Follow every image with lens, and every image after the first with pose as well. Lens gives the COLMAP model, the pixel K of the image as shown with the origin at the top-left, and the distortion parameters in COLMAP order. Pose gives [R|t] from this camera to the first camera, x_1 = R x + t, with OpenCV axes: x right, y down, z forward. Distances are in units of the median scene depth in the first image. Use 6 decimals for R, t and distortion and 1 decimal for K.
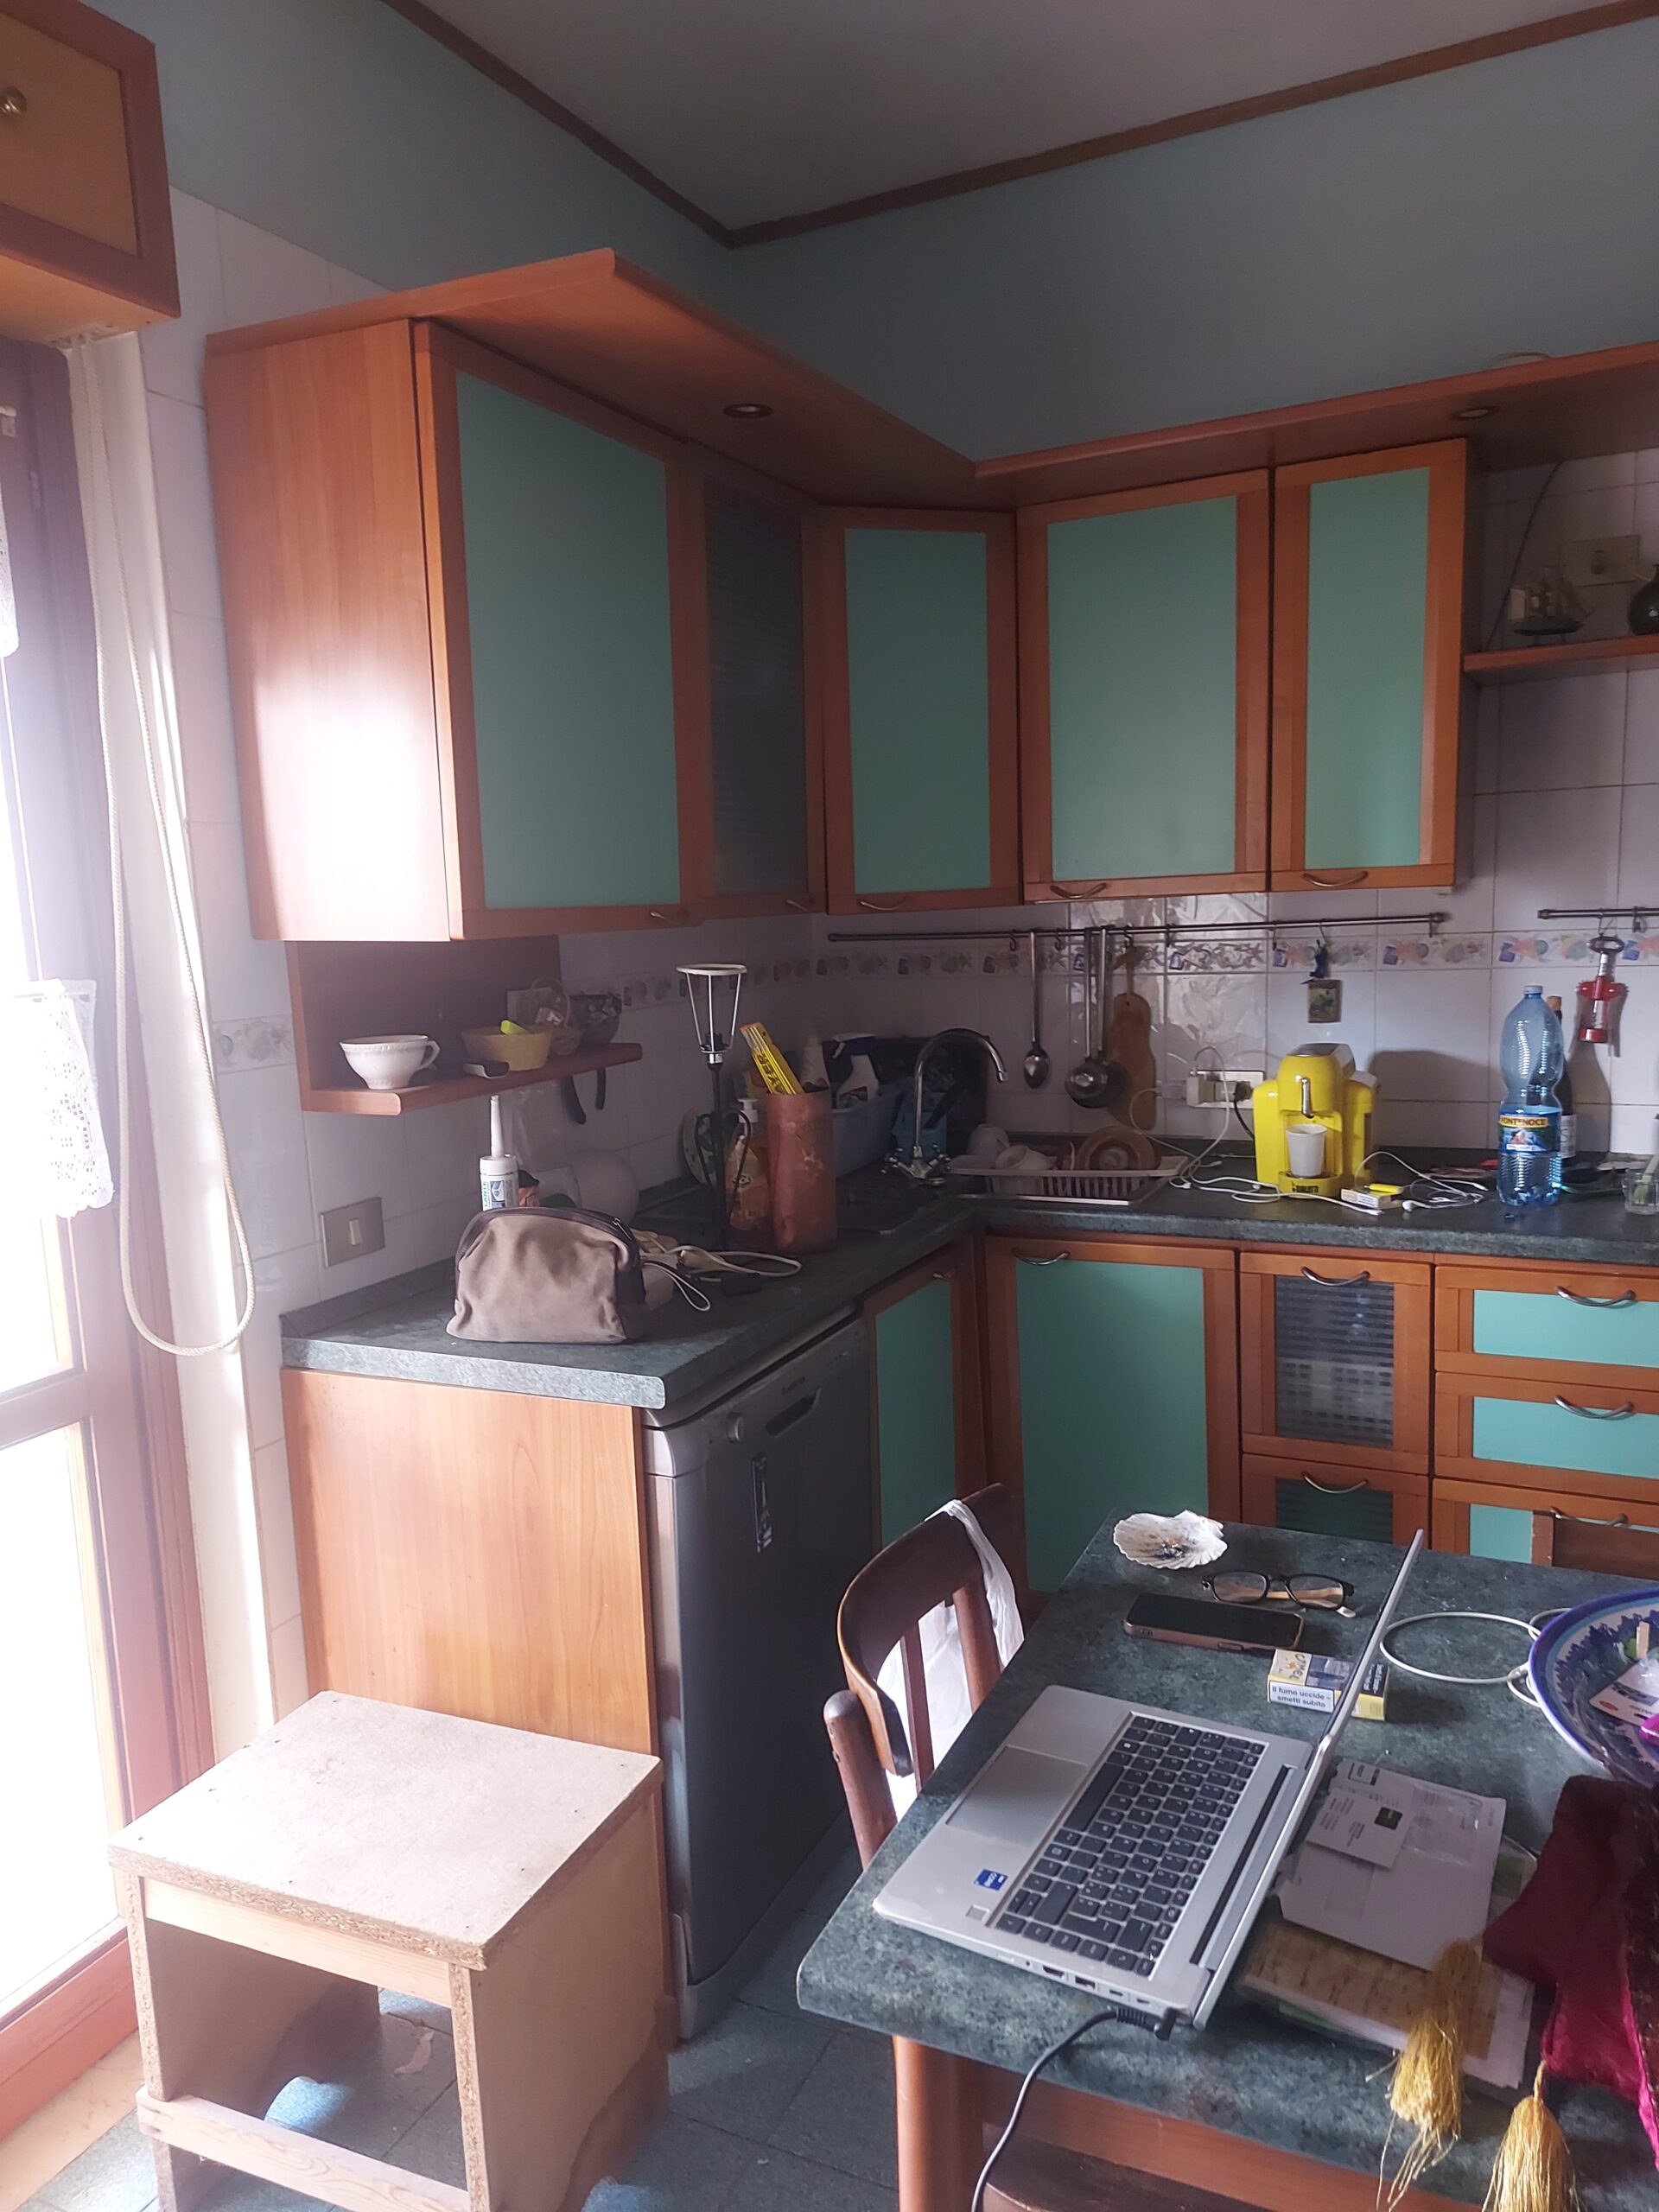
lens RADIAL K [[1571.1, 0, 824.8], [0, 1571.1, 1123.2], [0, 0, 1]] dist [0.020521, -0.047254]
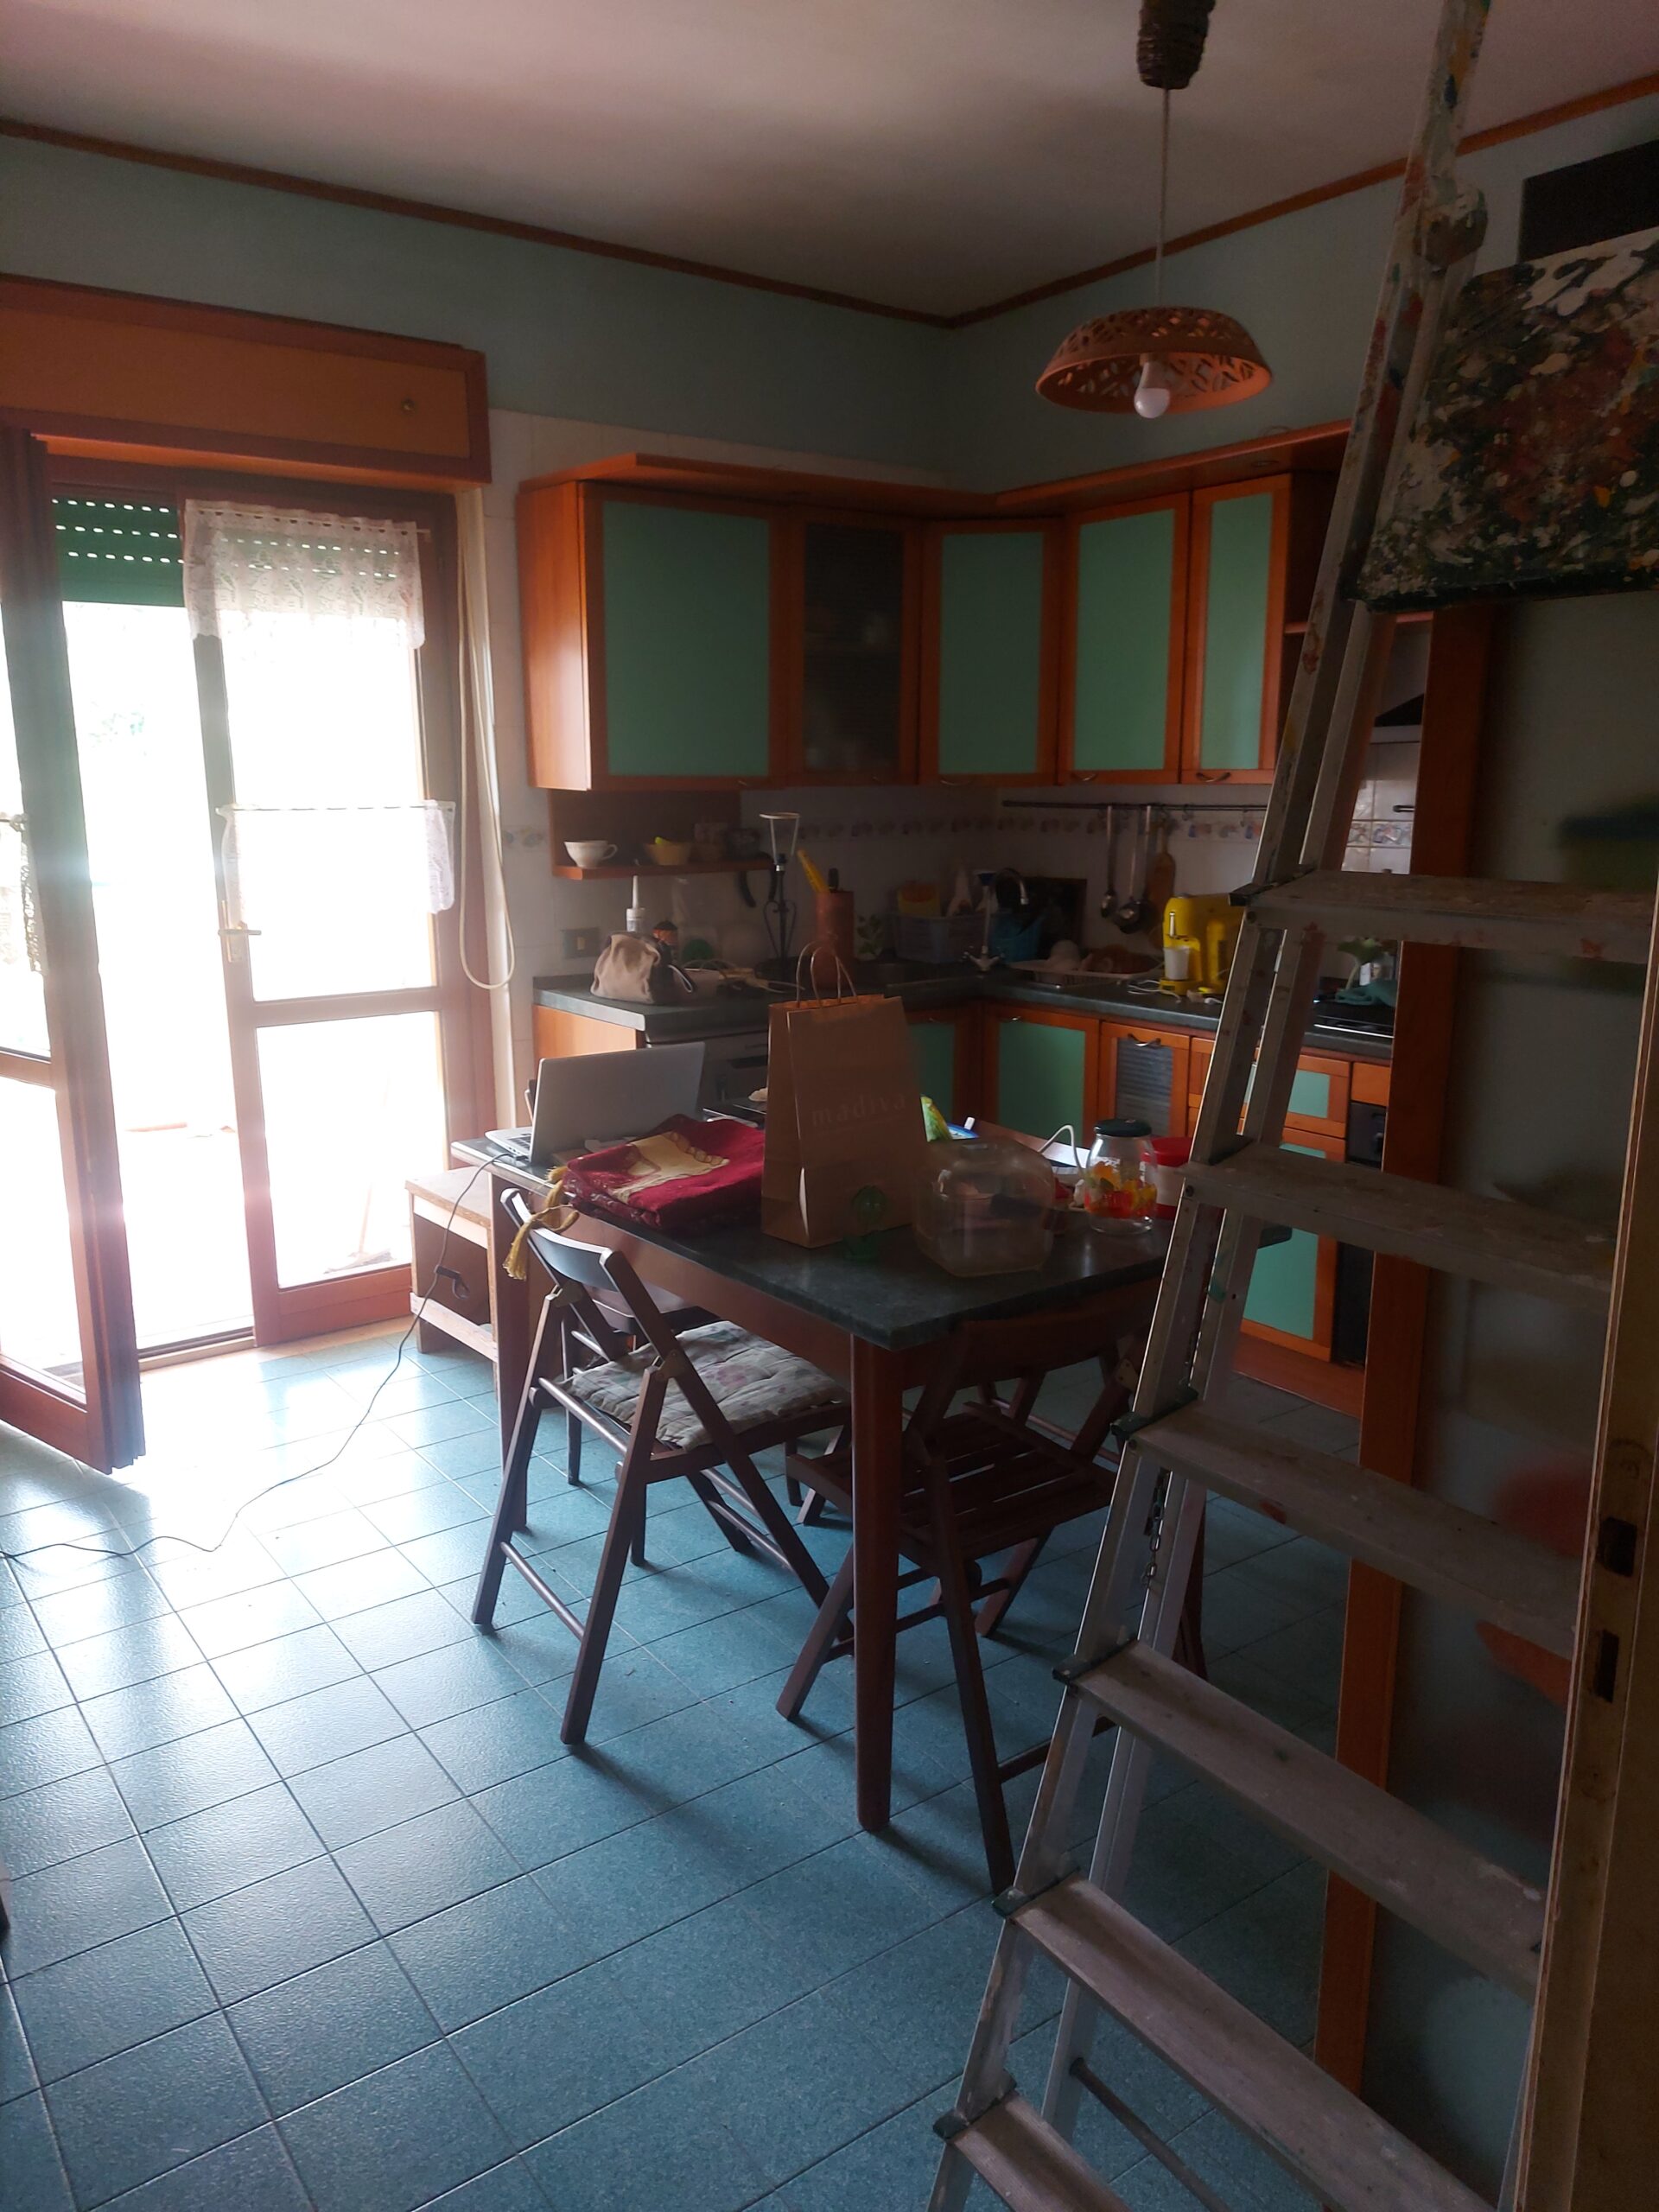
lens RADIAL K [[1571.1, 0, 834.9], [0, 1571.1, 1108.9], [0, 0, 1]] dist [0.020521, -0.047254]
pose [[0.882723, 0.135802, -0.449842, 0.891118], [-0.099832, 0.989672, 0.102871, 0.042335], [0.459166, -0.045898, 0.887164, -0.582207]]
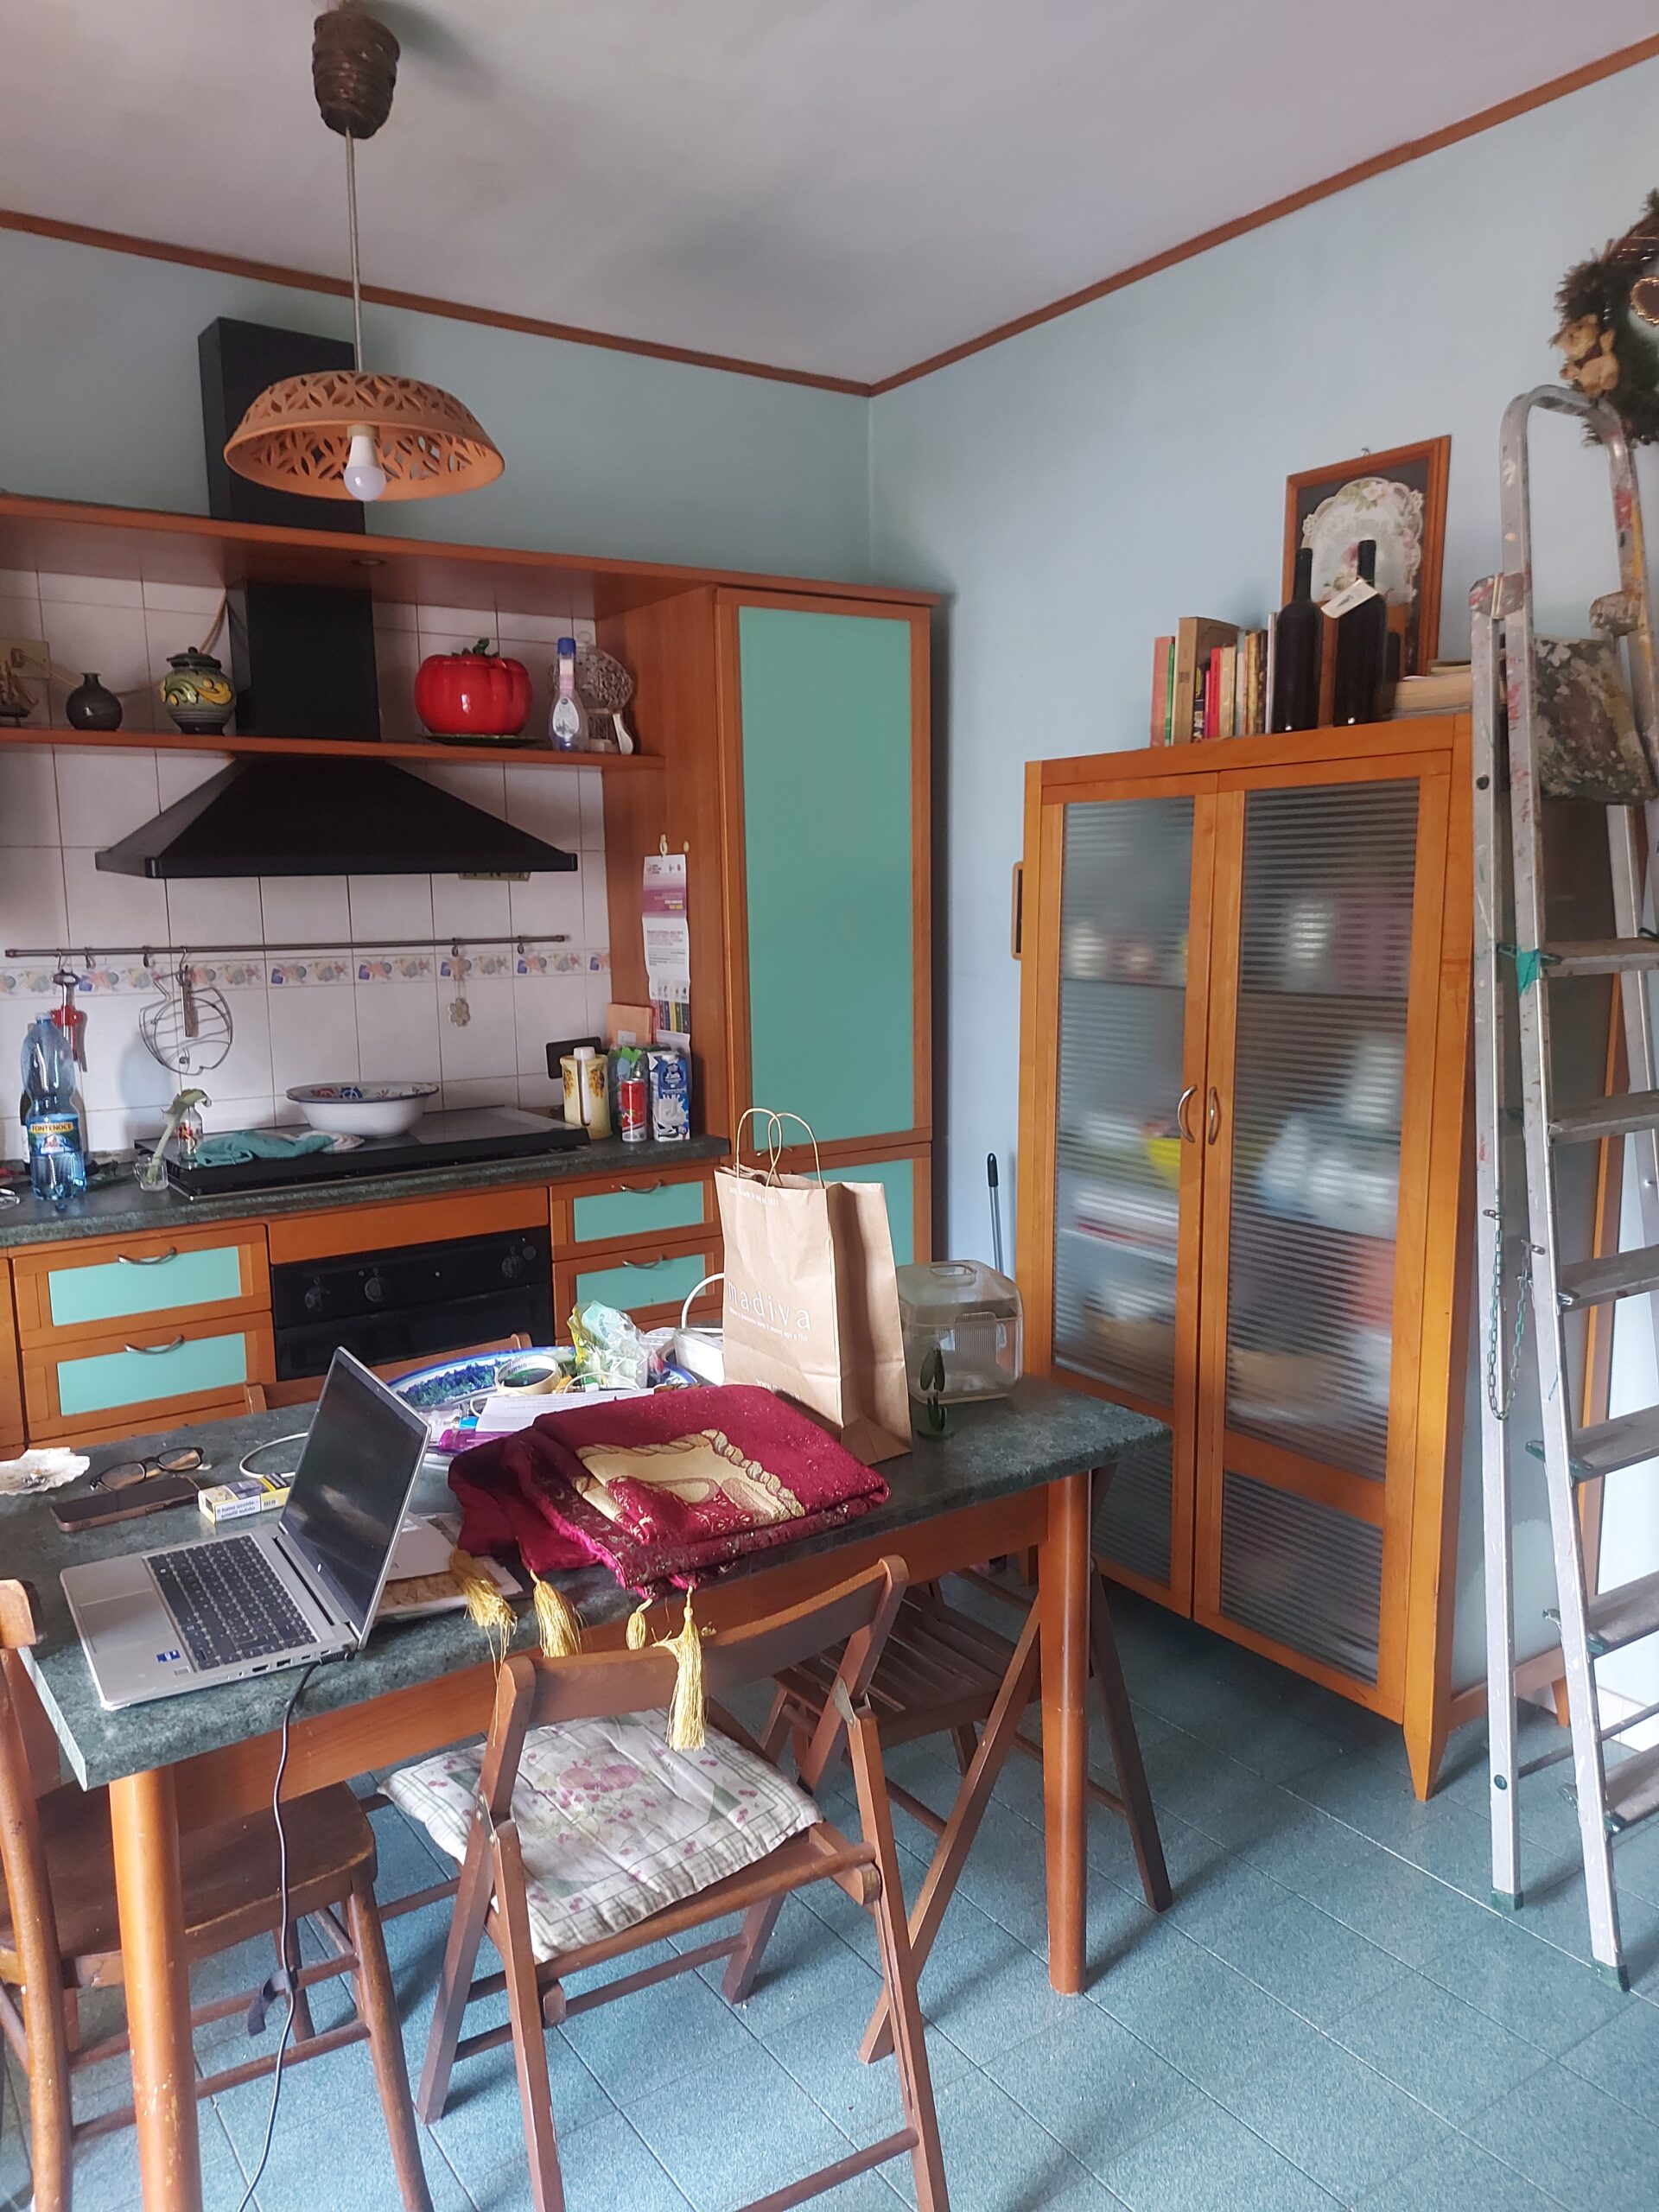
lens RADIAL K [[1571.1, 0, 833.0], [0, 1571.1, 1104.9], [0, 0, 1]] dist [0.020521, -0.047254]
pose [[0.475133, -0.089345, 0.875366, -0.371245], [0.121148, 0.992000, 0.035492, 0.012579], [-0.871534, 0.089186, 0.482156, -0.099022]]
